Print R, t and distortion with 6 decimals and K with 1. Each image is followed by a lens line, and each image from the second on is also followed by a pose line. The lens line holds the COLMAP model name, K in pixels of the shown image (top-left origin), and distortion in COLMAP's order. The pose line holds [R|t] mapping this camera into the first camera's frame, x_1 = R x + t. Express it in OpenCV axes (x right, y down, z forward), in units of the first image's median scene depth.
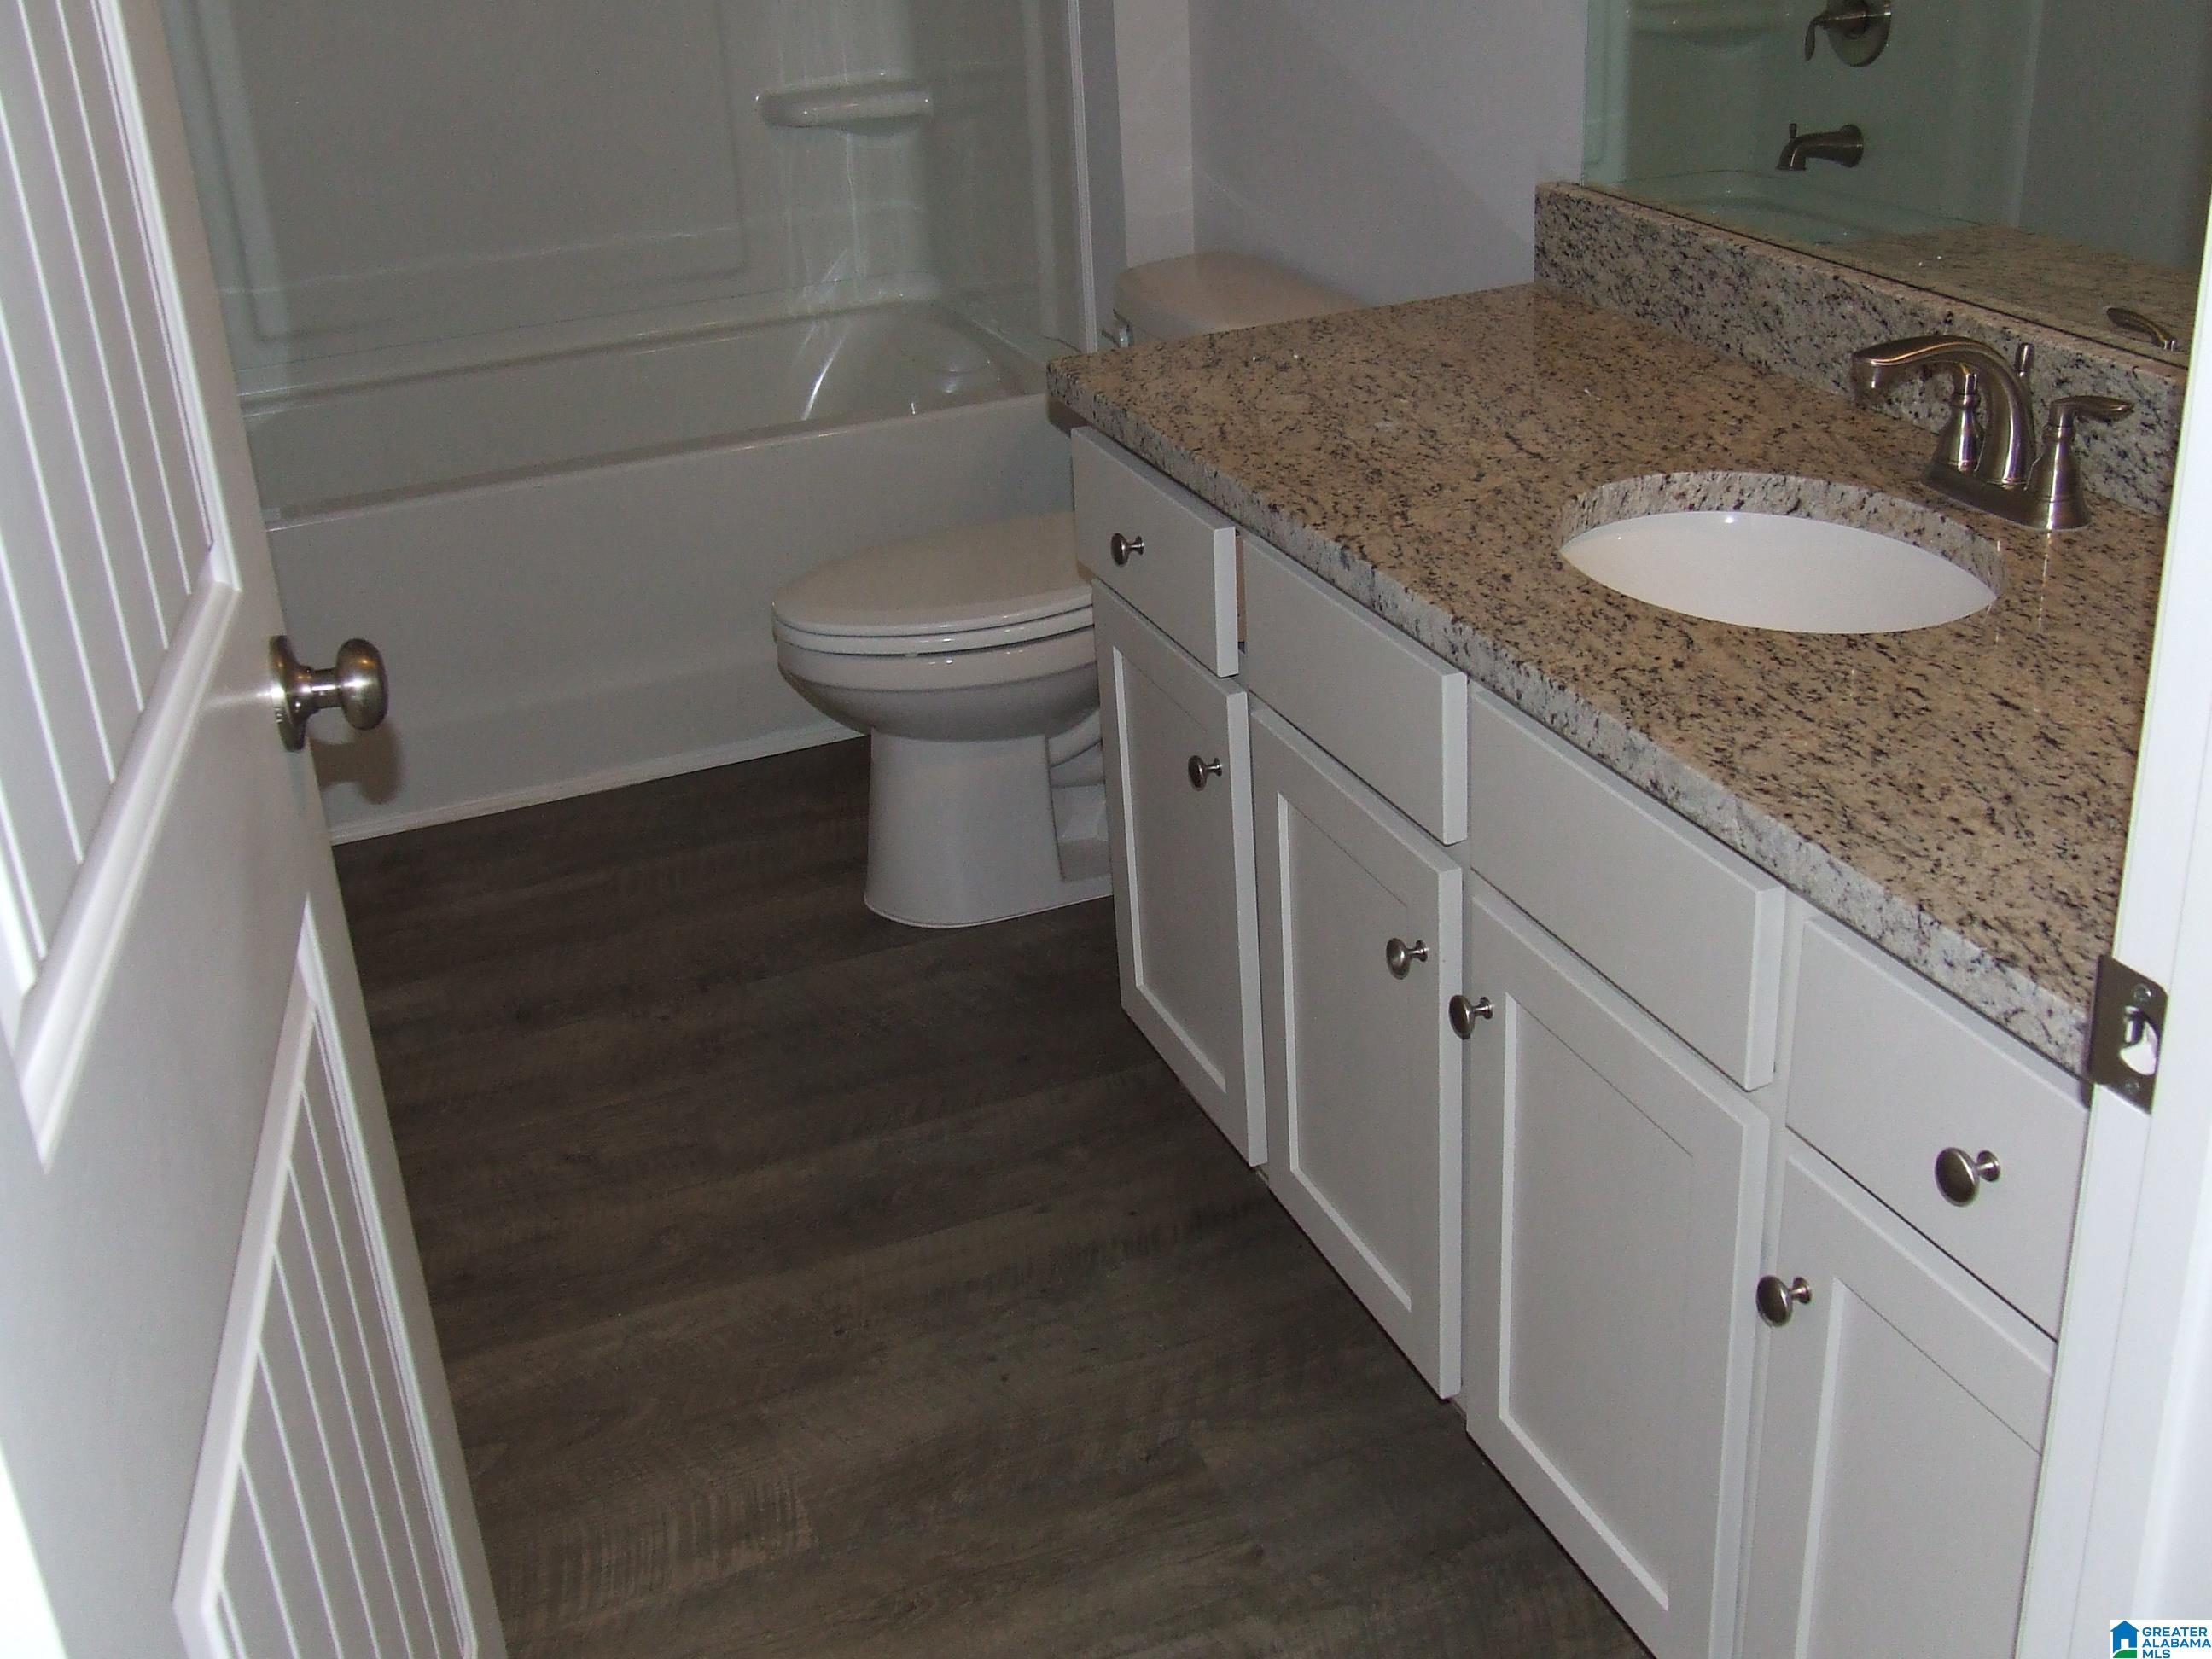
lens RADIAL K [[2423.7, 0, 1091.4], [0, 2423.7, 834.9], [0, 0, 1]] dist [-0.092027, 0.128611]
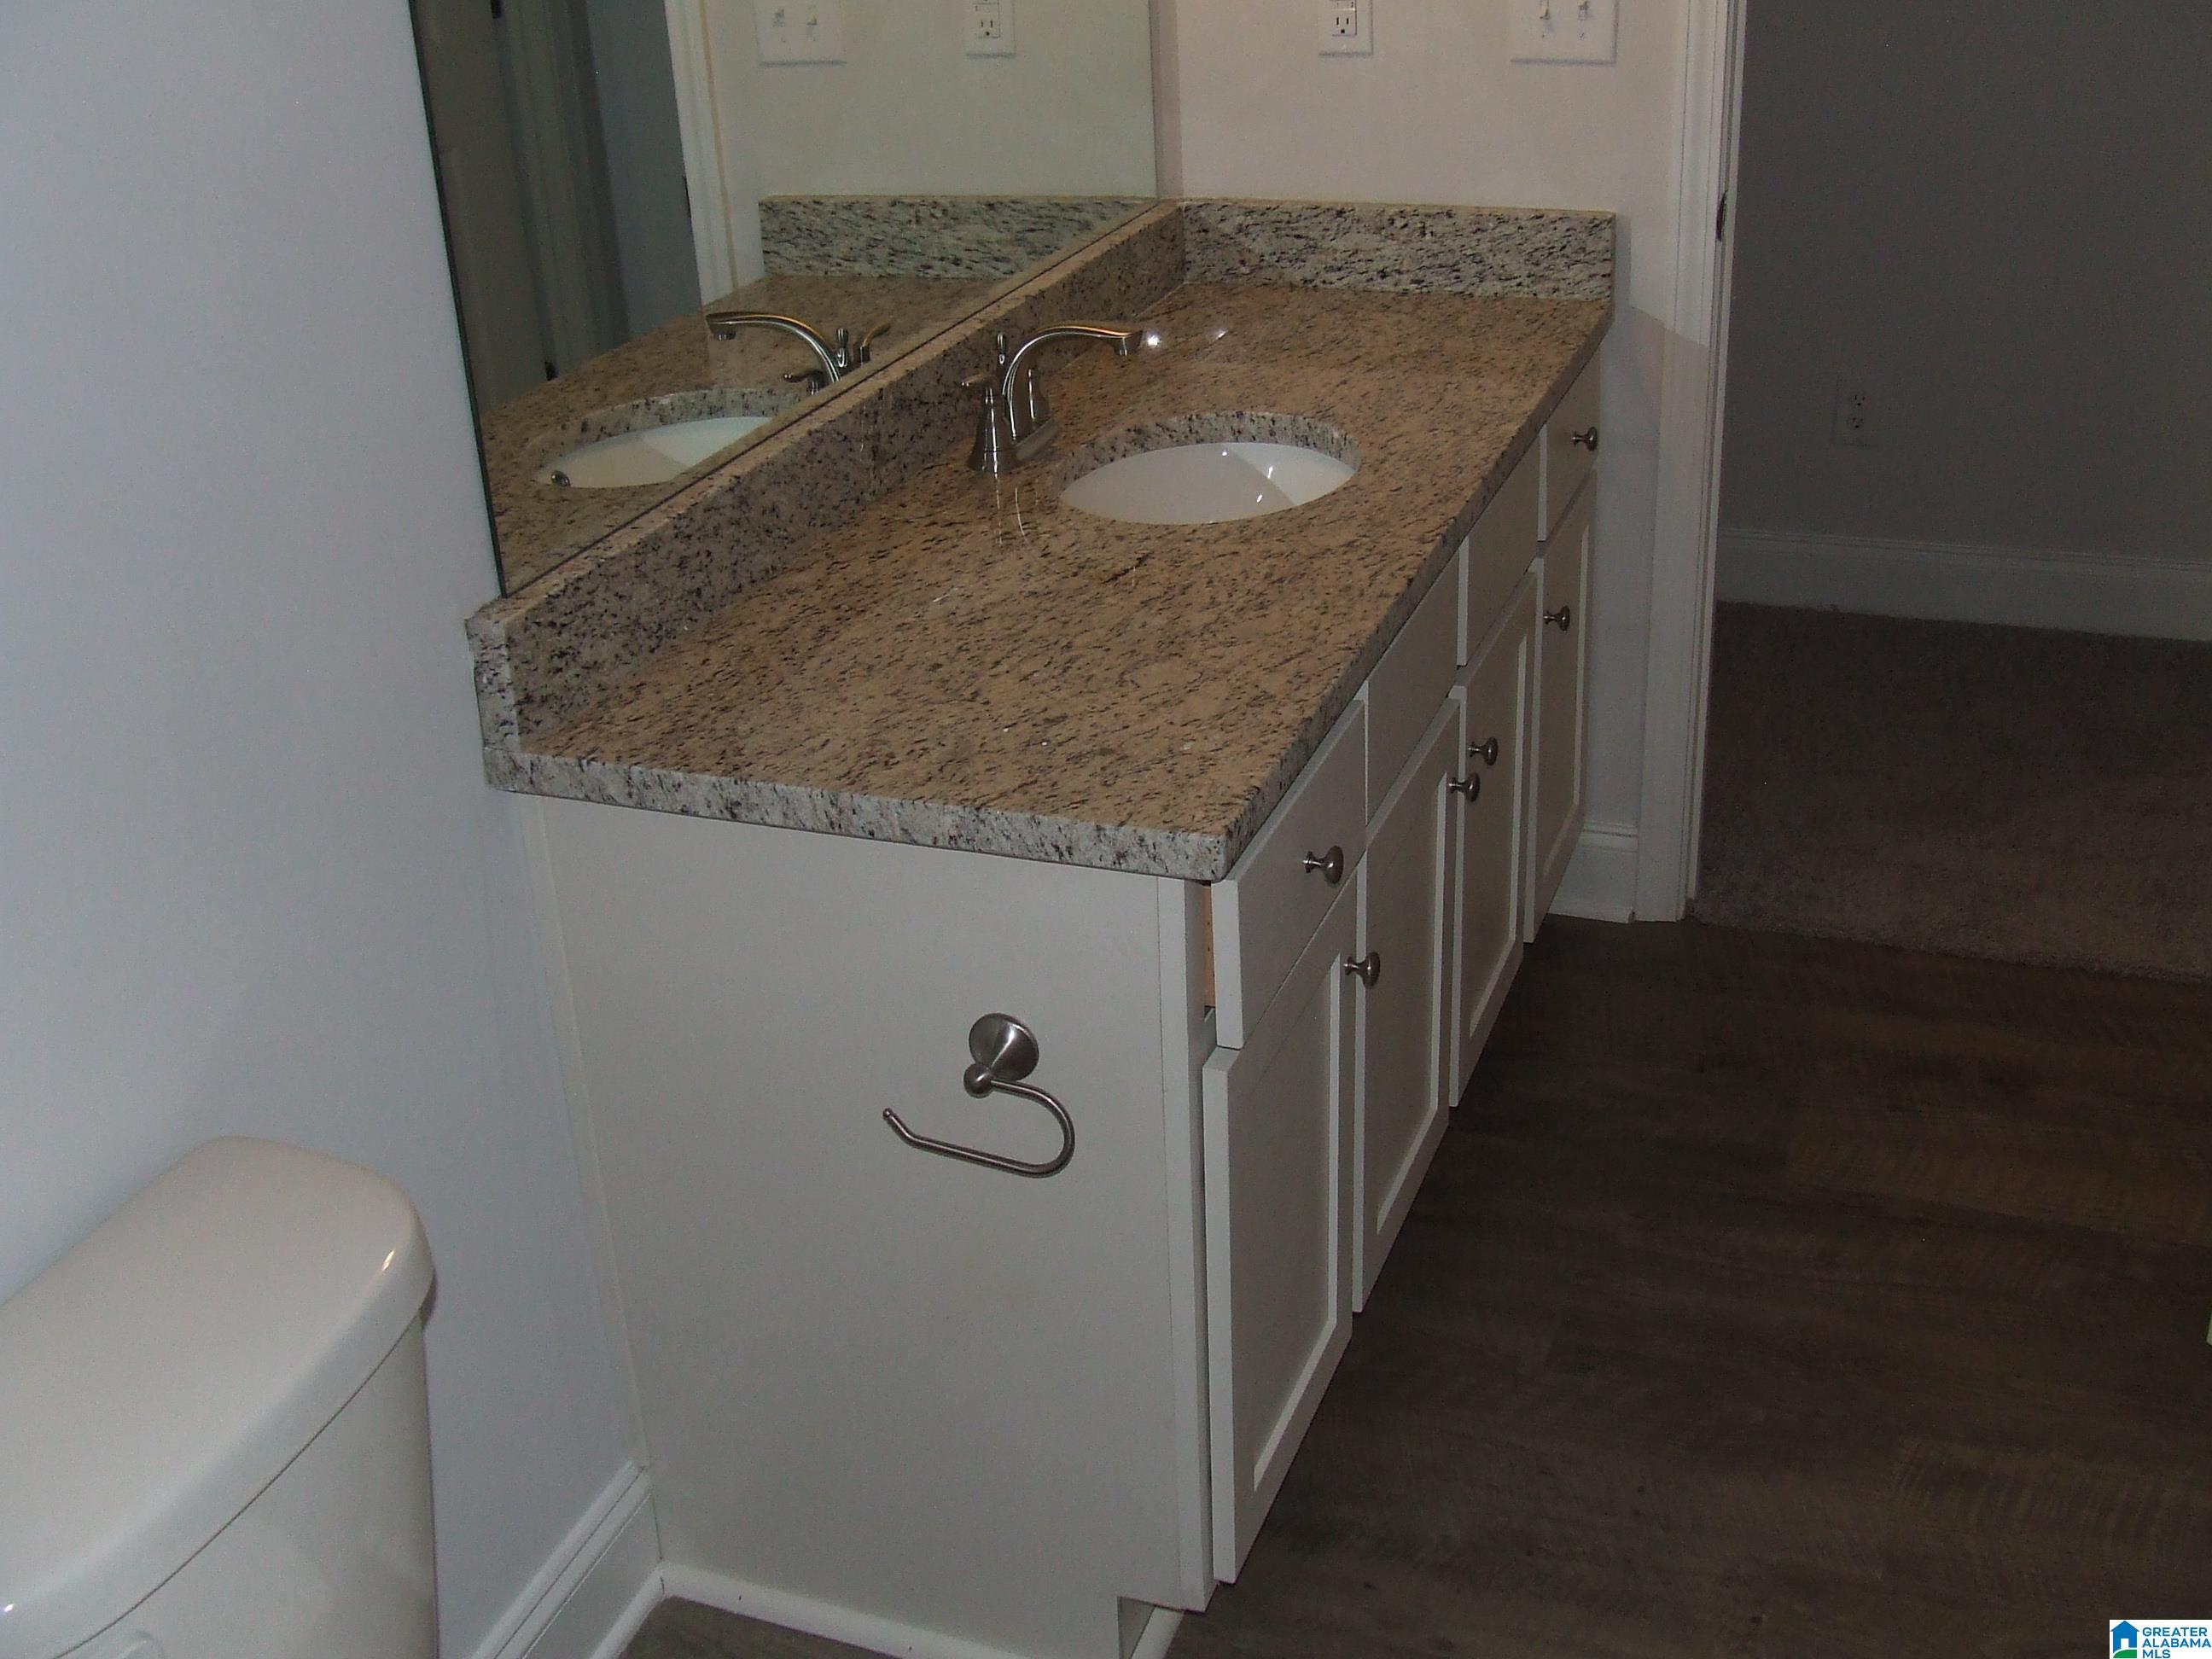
lens RADIAL K [[2423.7, 0, 1091.4], [0, 2423.7, 834.9], [0, 0, 1]] dist [-0.092027, 0.128611]
pose [[-0.740740, -0.201961, 0.640716, -0.448183], [0.370018, 0.673377, 0.640039, -0.673868], [-0.560706, 0.711178, -0.424068, 1.358171]]
